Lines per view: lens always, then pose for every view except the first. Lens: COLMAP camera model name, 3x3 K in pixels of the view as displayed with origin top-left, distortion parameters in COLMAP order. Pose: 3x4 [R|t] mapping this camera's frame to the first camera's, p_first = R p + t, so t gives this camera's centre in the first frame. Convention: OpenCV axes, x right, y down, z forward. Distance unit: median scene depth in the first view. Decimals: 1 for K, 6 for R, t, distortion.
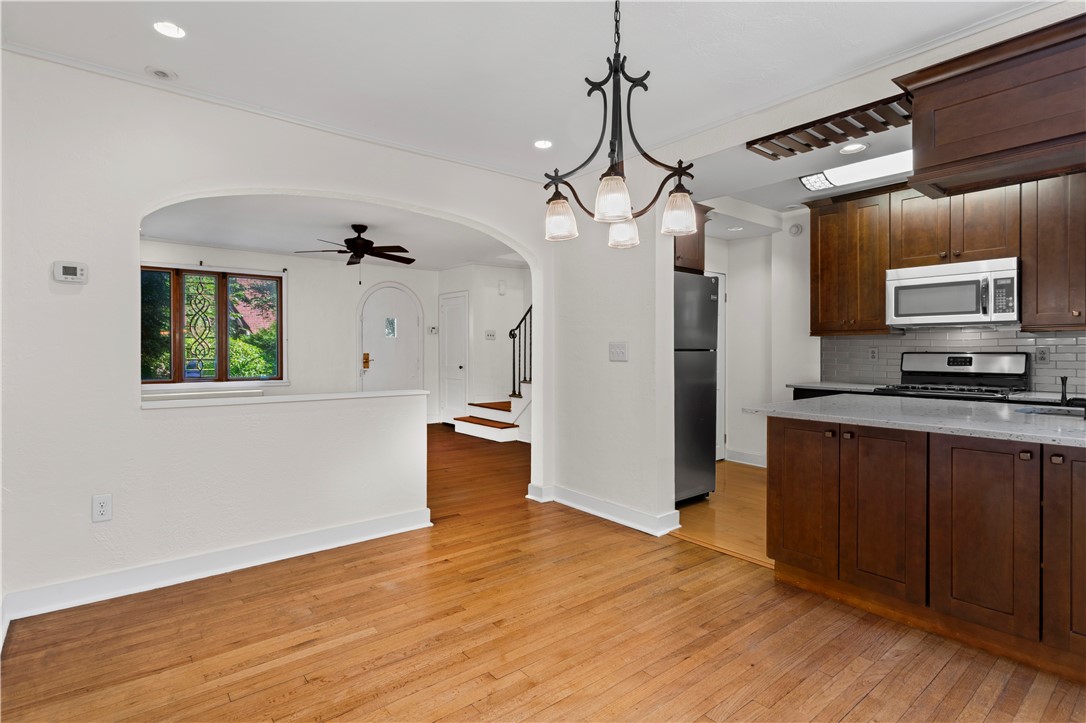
lens RADIAL K [[539.9, 0, 538.5], [0, 539.9, 356.3], [0, 0, 1]] dist [-0.007394, 0.001168]
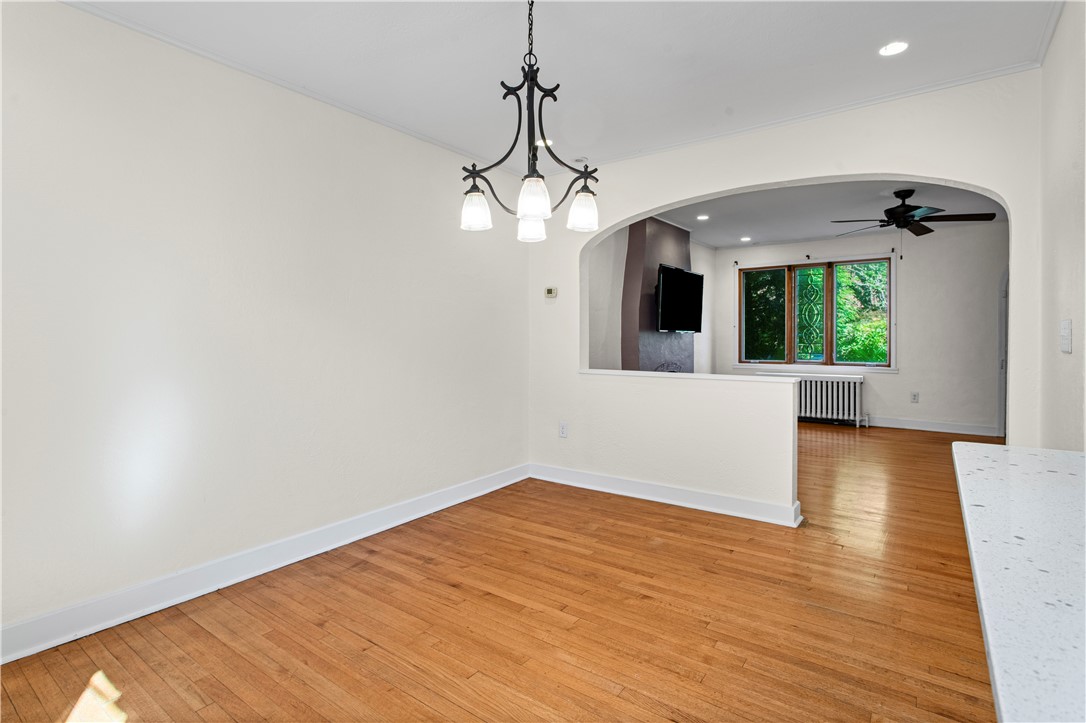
lens RADIAL K [[539.9, 0, 534.4], [0, 539.9, 342.0], [0, 0, 1]] dist [-0.007394, 0.001168]
pose [[0.249794, 0.009459, -0.968253, 0.507891], [-0.008898, 0.999932, 0.007473, -0.002567], [0.968258, 0.006749, 0.249861, 0.305867]]
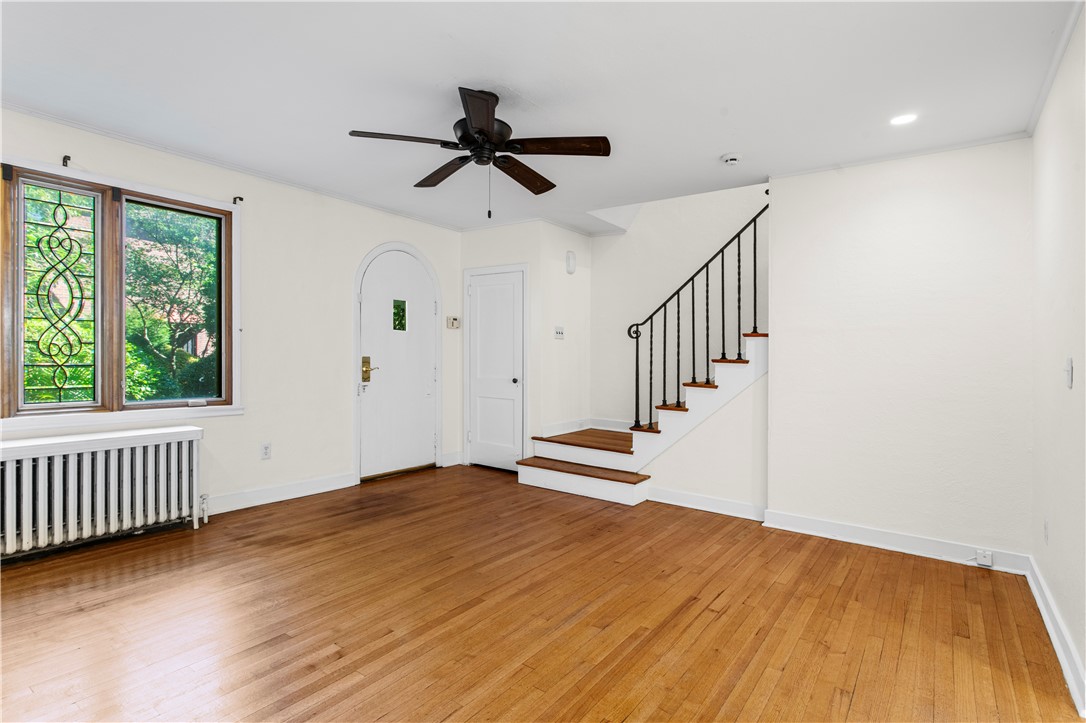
lens RADIAL K [[539.9, 0, 524.3], [0, 539.9, 364.7], [0, 0, 1]] dist [-0.007394, 0.001168]
pose [[0.971646, 0.013355, 0.236062, -0.582108], [-0.016373, 0.999807, 0.010832, -0.011350], [-0.235872, -0.014390, 0.971678, 0.753032]]
